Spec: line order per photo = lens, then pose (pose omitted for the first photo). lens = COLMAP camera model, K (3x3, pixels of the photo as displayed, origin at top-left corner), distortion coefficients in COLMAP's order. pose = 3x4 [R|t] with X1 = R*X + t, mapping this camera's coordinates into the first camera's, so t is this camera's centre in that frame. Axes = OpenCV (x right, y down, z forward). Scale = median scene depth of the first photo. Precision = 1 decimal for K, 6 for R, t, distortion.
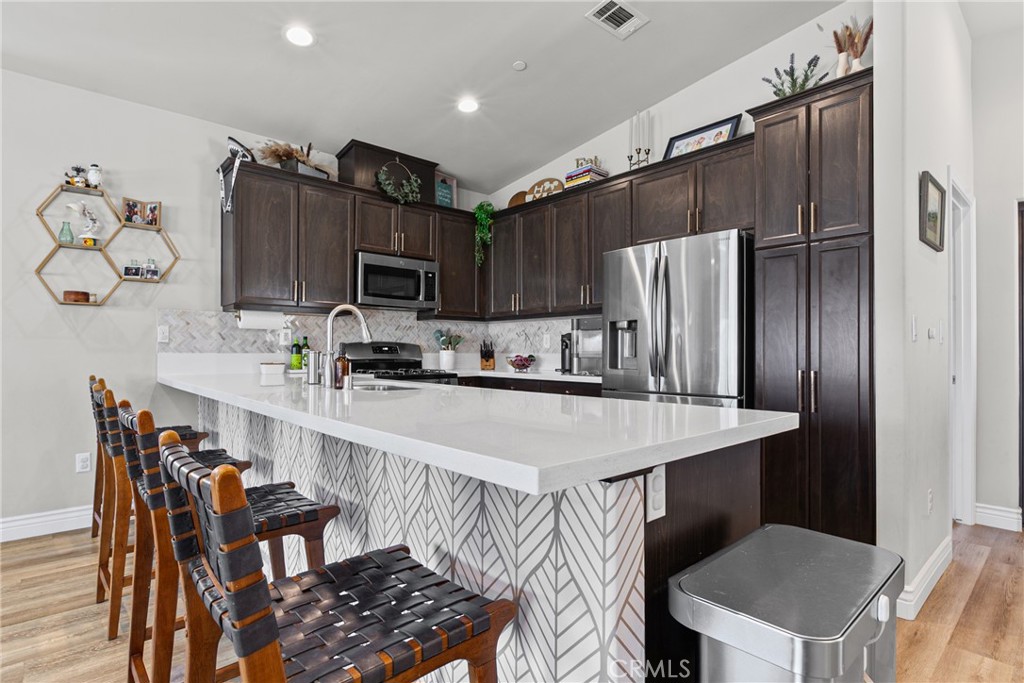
lens RADIAL K [[515.8, 0, 529.1], [0, 515.8, 345.7], [0, 0, 1]] dist [-0.004372, -0.003839]
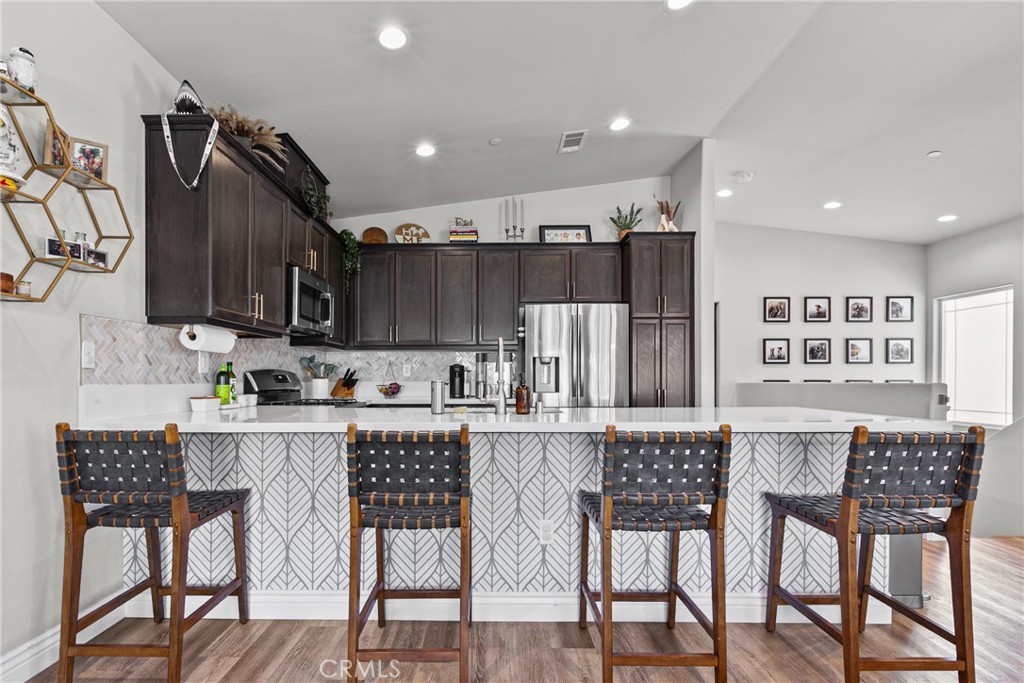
lens RADIAL K [[459.4, 0, 505.2], [0, 459.4, 376.9], [0, 0, 1]] dist [0.001240, -0.000743]
pose [[0.676915, -0.001491, 0.736060, -0.724514], [-0.003634, 0.999979, 0.005367, -0.000721], [-0.736052, -0.006308, 0.676895, 0.231806]]
